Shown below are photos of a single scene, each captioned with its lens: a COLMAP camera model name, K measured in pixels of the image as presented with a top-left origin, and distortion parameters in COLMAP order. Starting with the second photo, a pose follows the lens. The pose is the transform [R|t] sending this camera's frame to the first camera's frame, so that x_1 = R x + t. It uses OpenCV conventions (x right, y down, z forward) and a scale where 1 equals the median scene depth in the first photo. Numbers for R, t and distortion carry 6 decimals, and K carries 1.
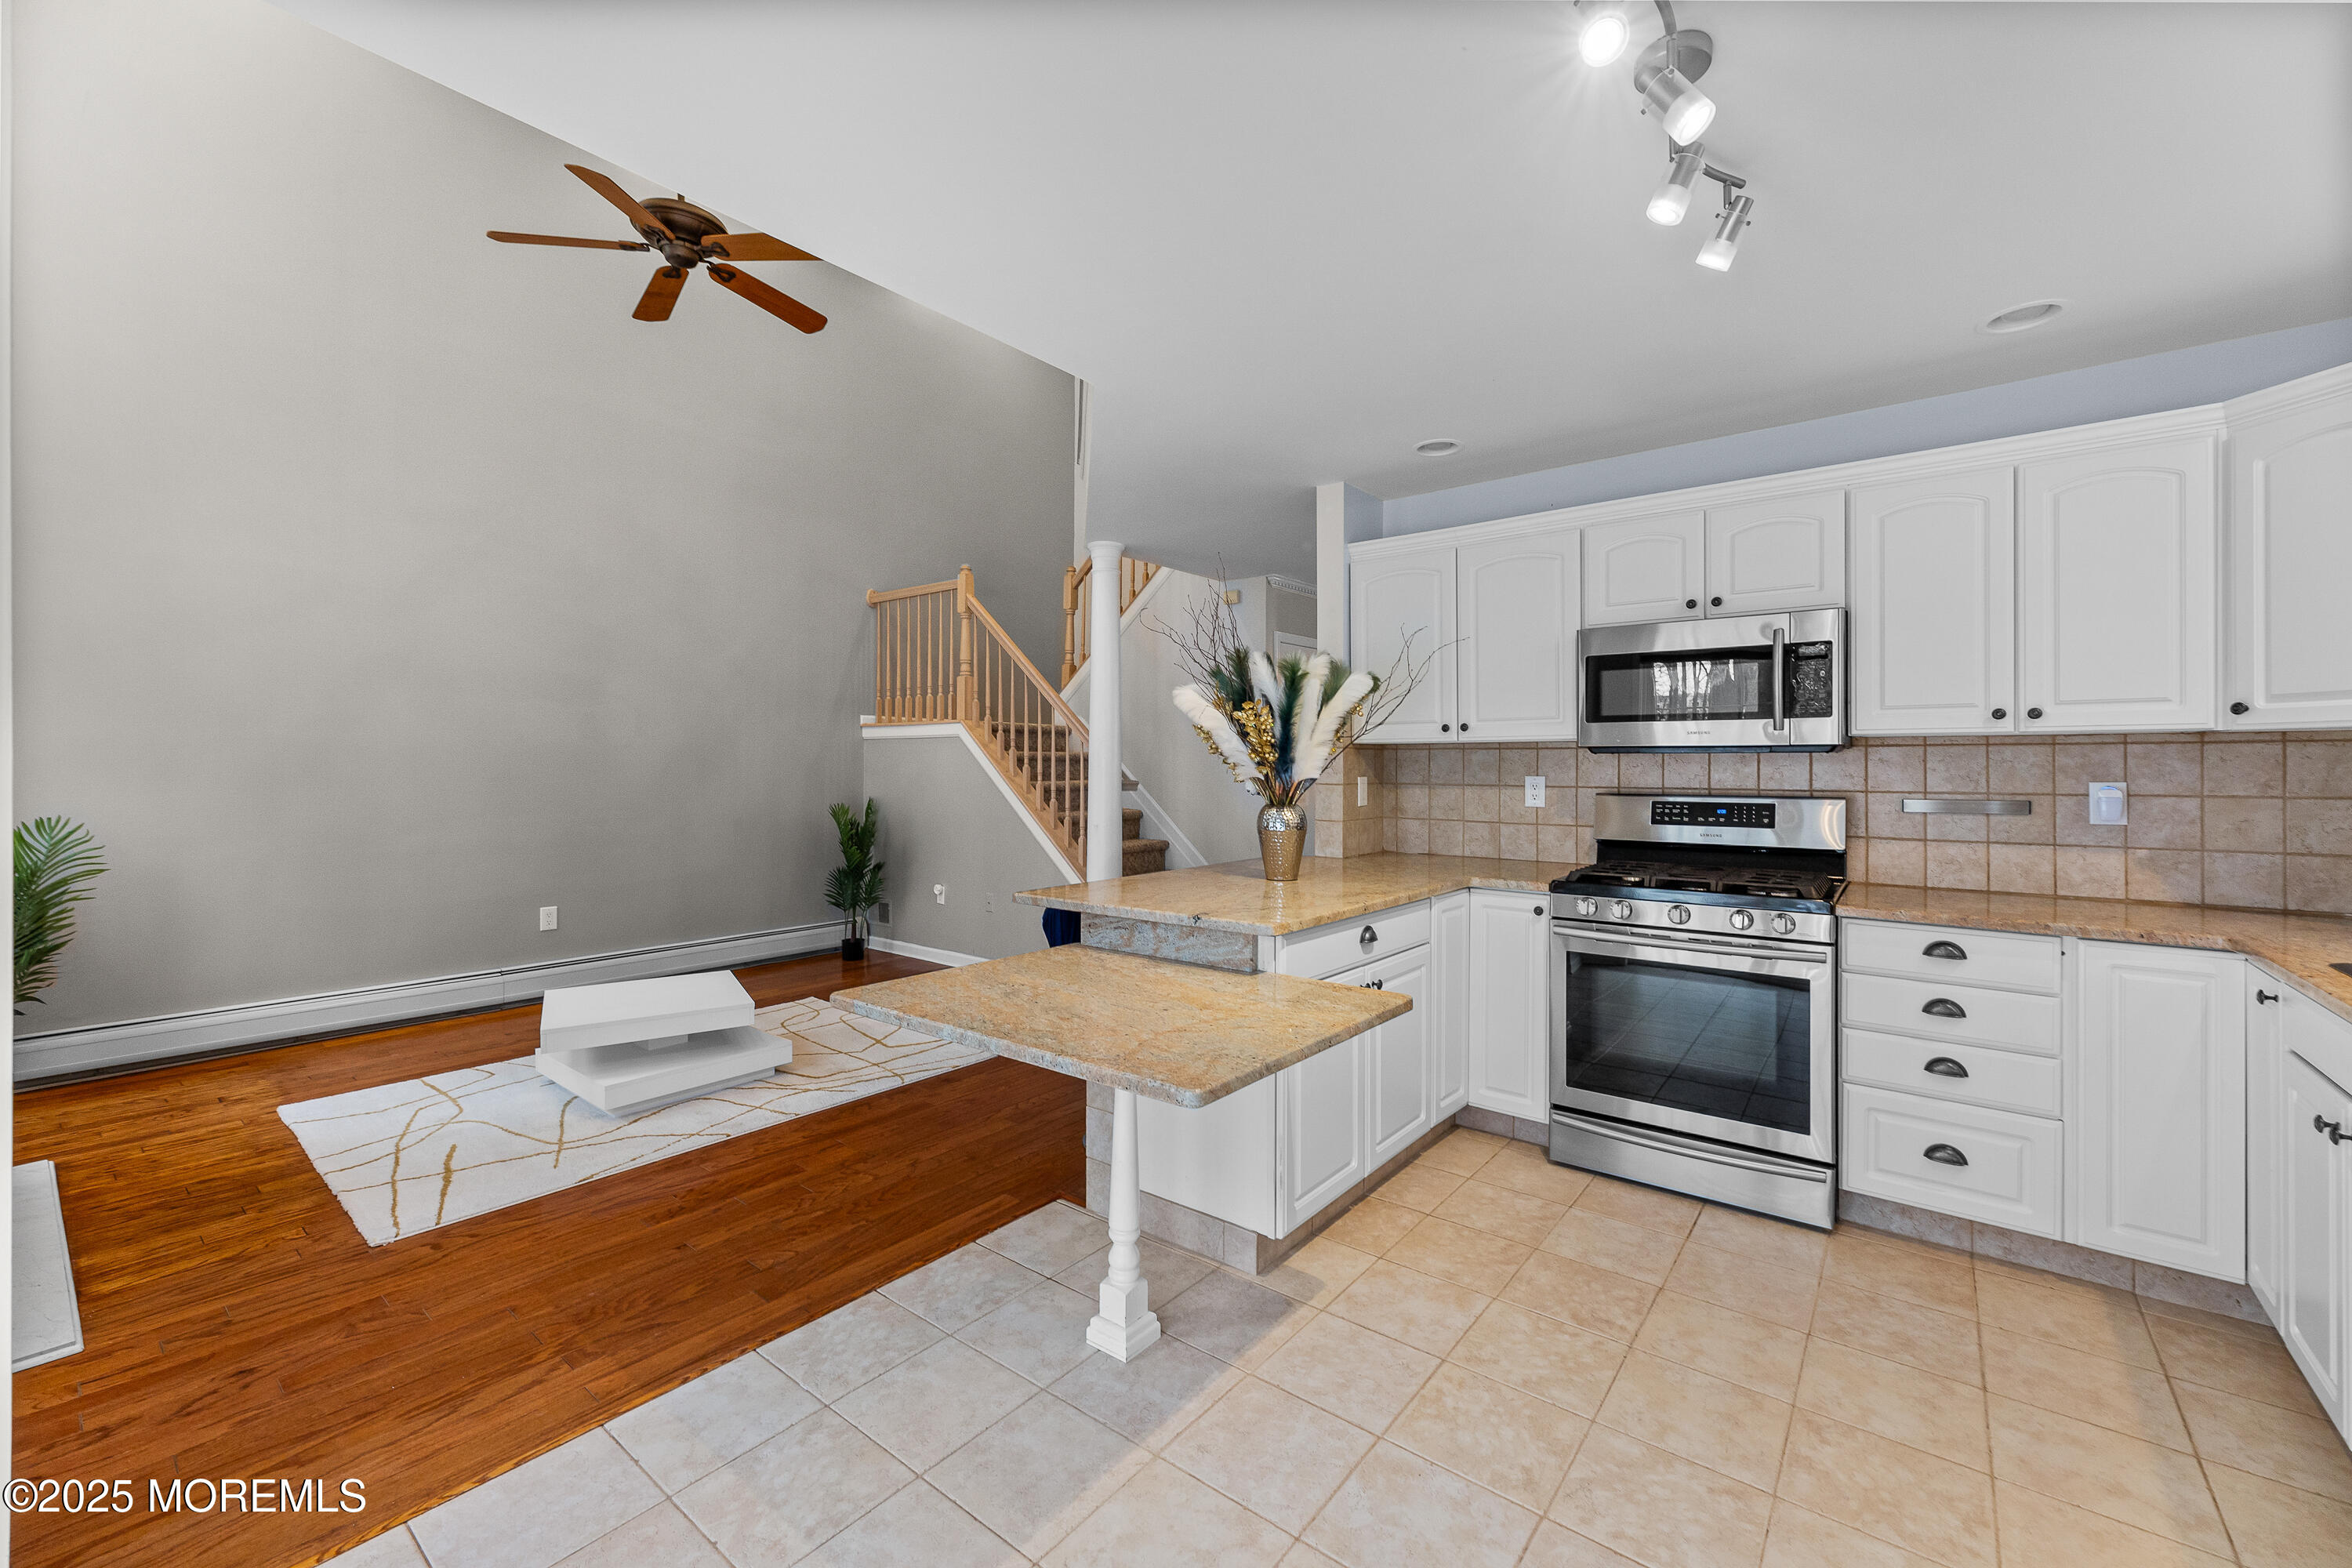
lens RADIAL K [[942.3, 0, 1177.5], [0, 942.3, 761.2], [0, 0, 1]] dist [0.000091, 0.000294]
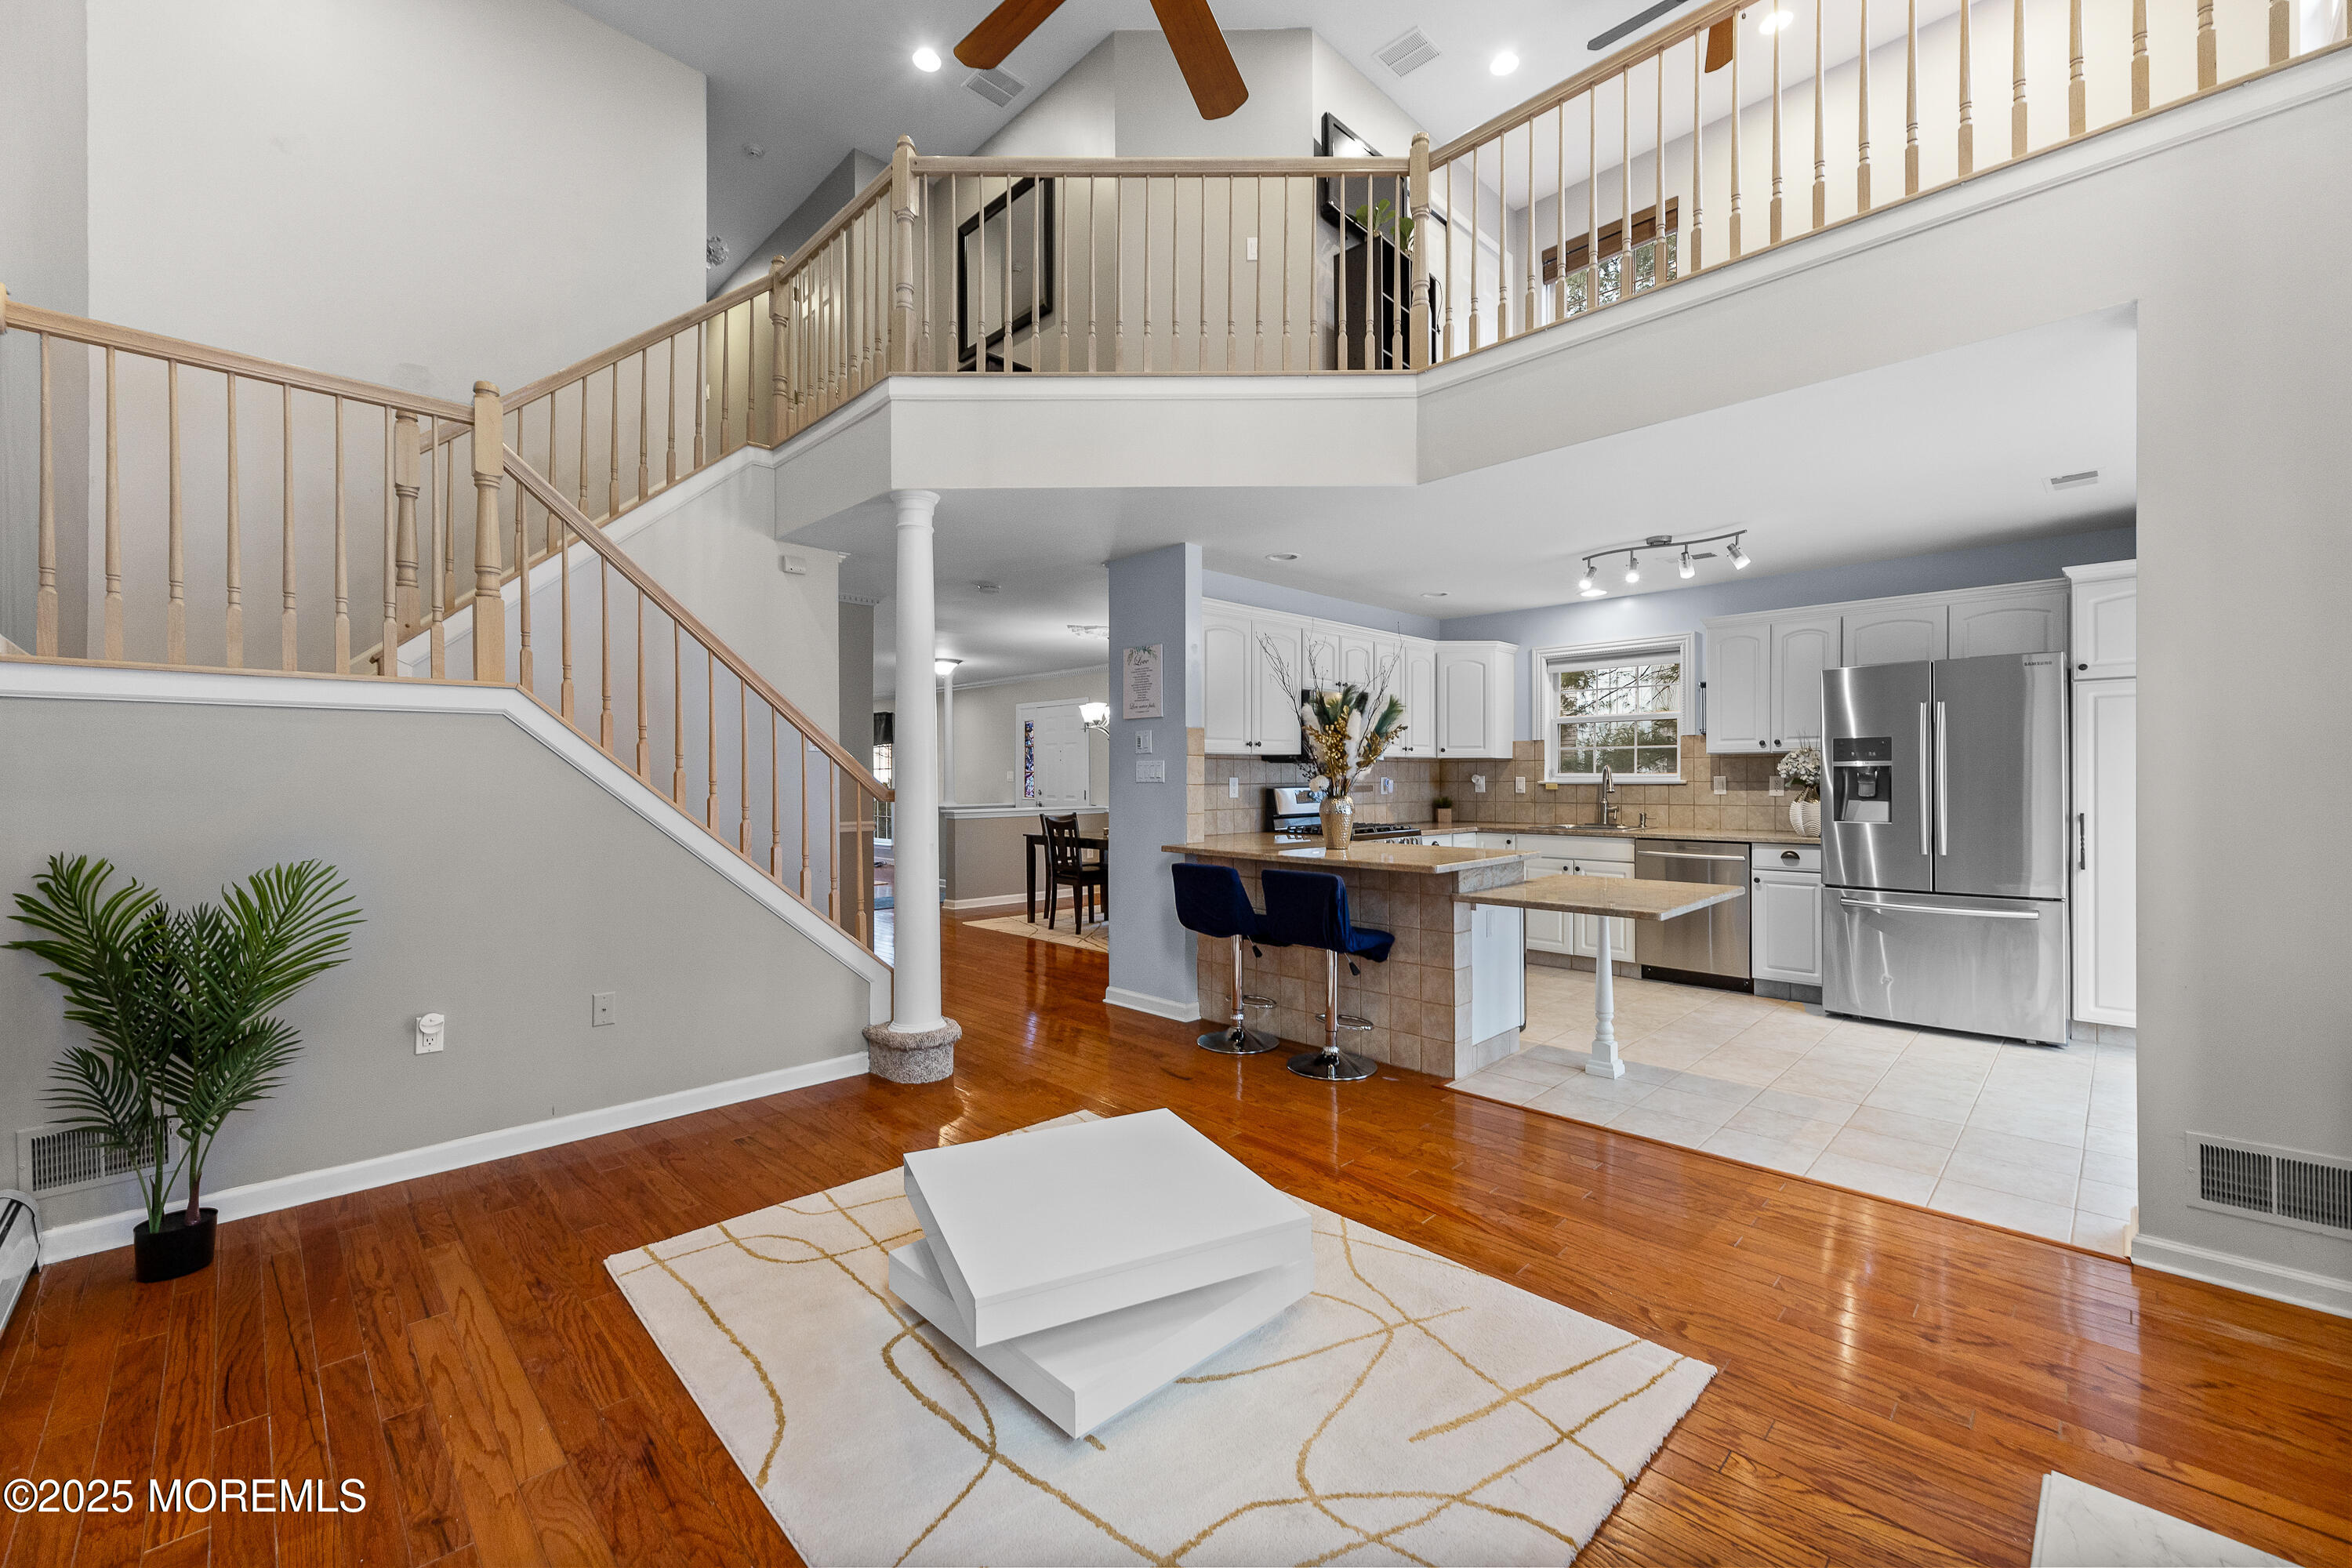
lens RADIAL K [[946.9, 0, 1178.2], [0, 946.9, 779.2], [0, 0, 1]] dist [0.000464, 0.000162]
pose [[0.118723, -0.004242, 0.992918, -1.458843], [-0.000662, 0.999990, 0.004352, 0.015392], [-0.992927, -0.001174, 0.118719, 1.166970]]
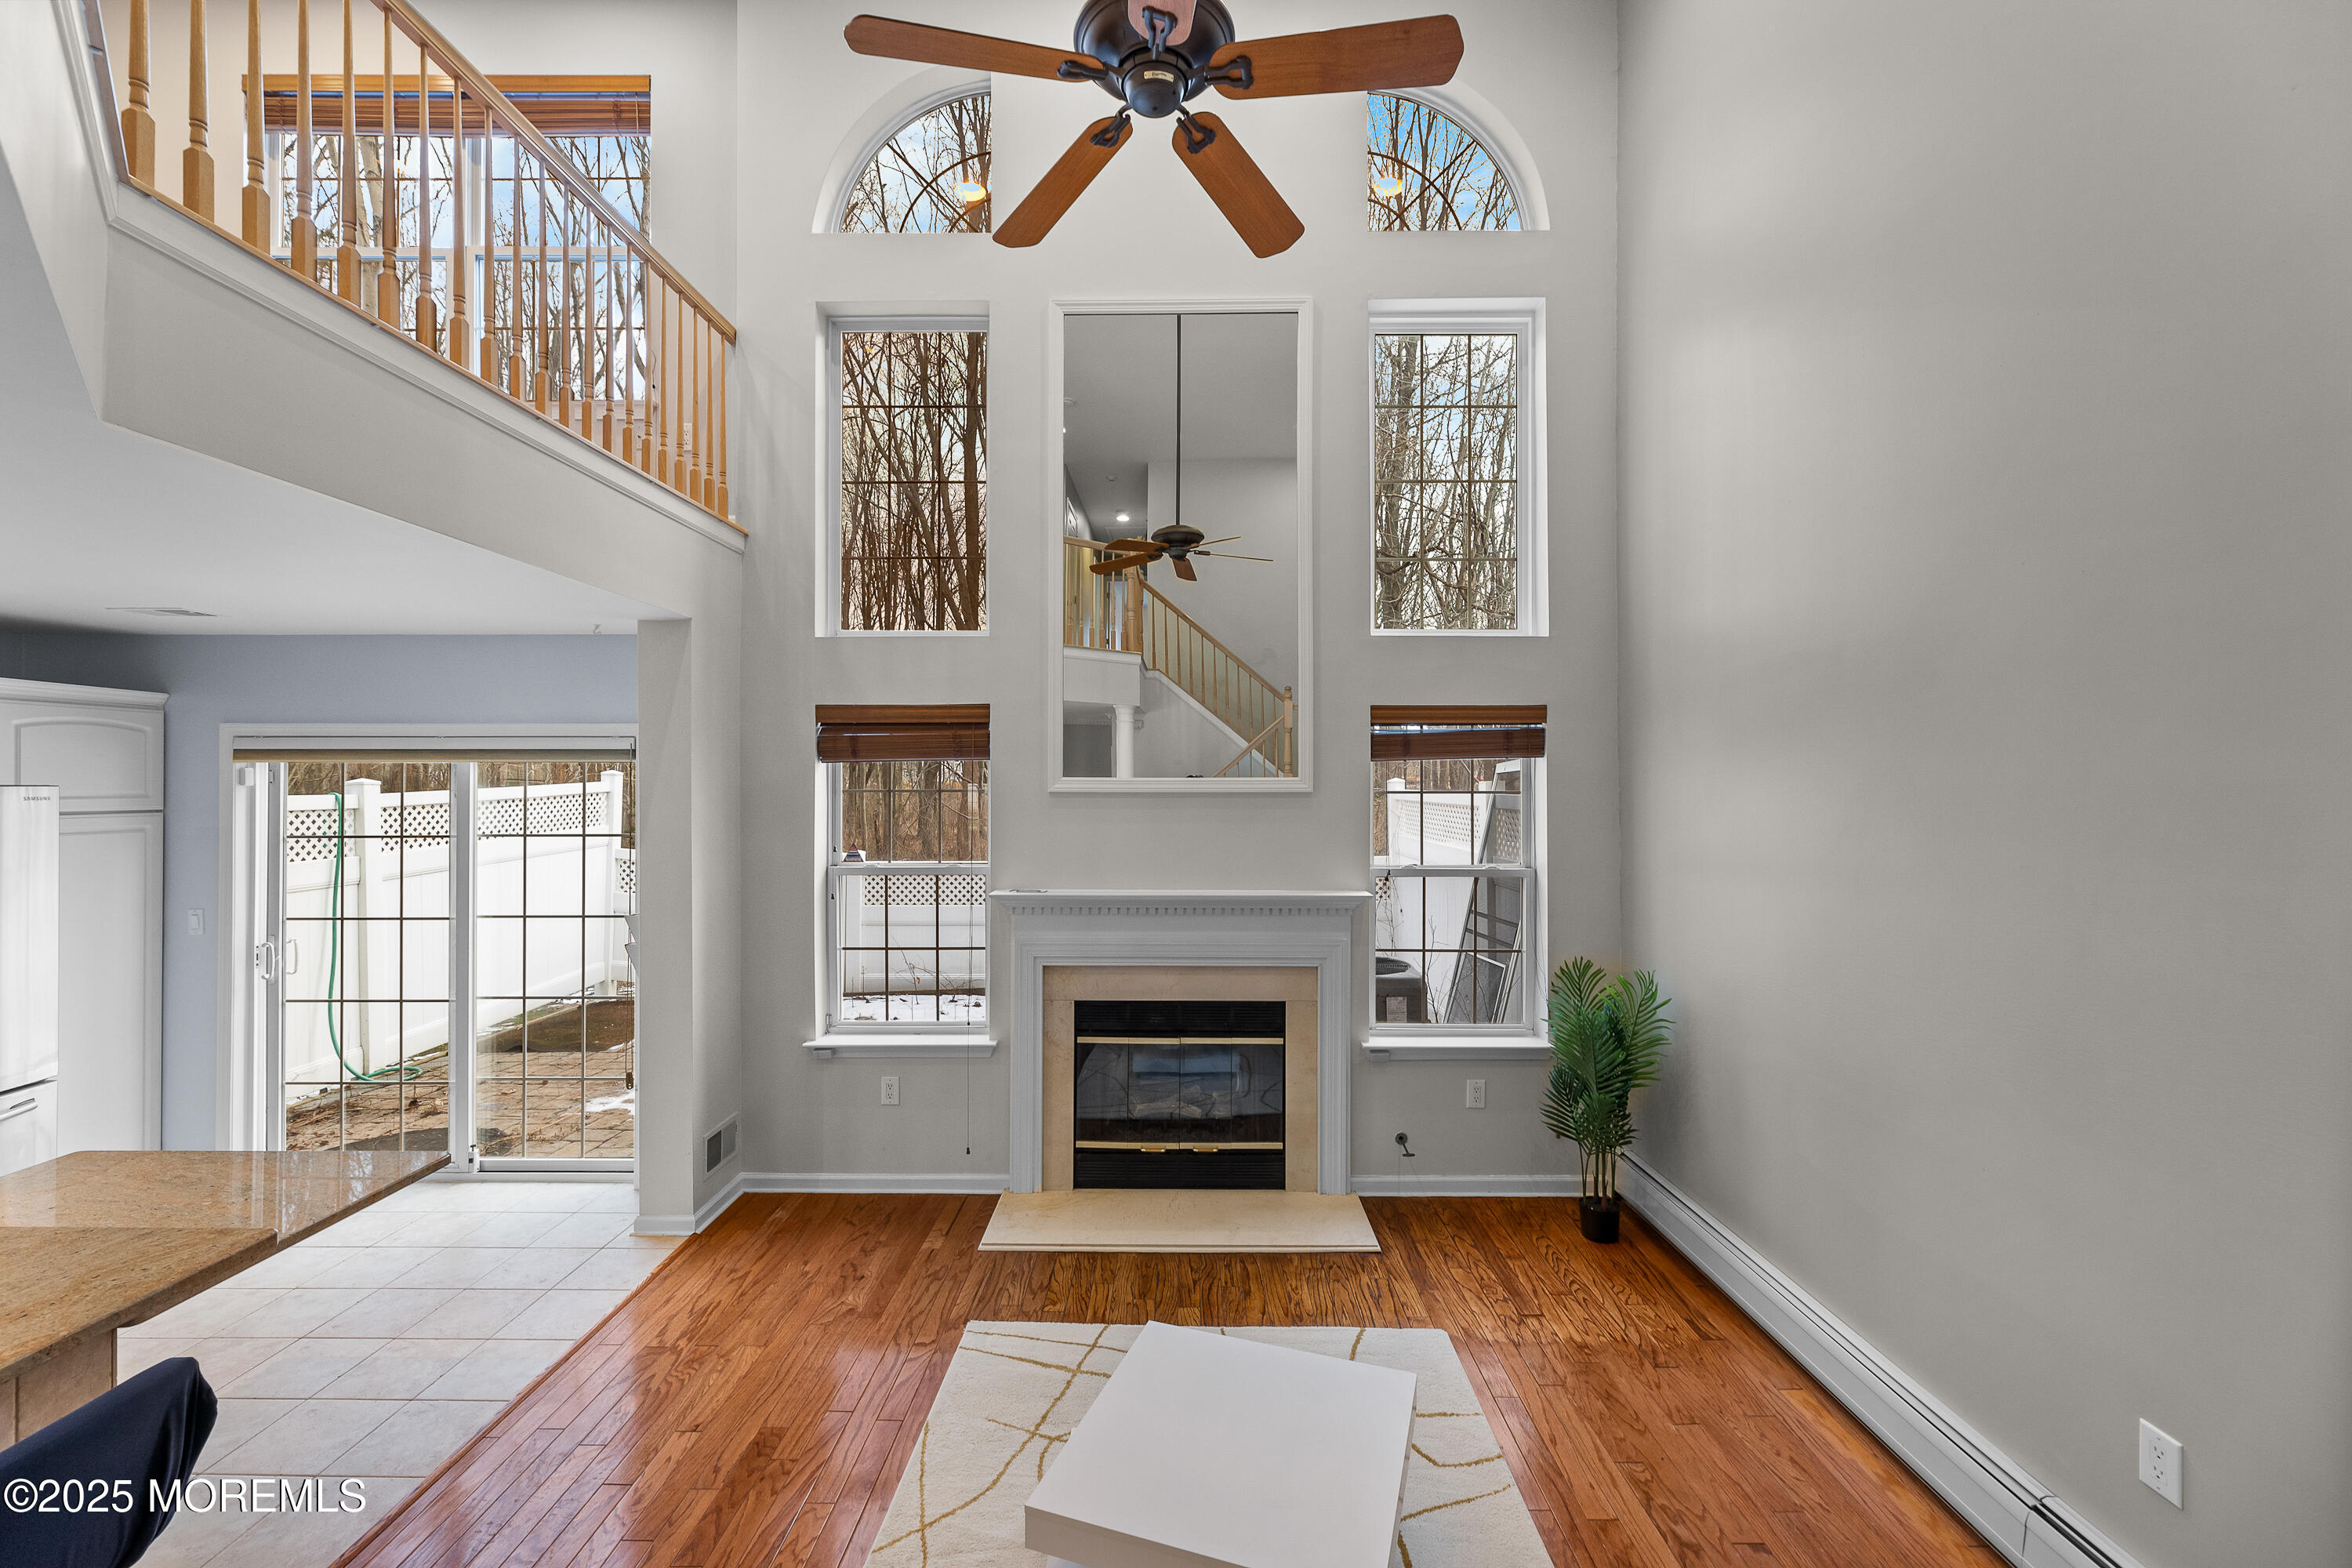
lens RADIAL K [[946.9, 0, 1178.2], [0, 946.9, 779.2], [0, 0, 1]] dist [0.000464, 0.000162]
pose [[-0.787919, -0.009476, -0.615706, -0.255827], [0.001431, 0.999851, -0.017220, -0.155854], [0.615777, -0.014449, -0.787788, 1.865299]]
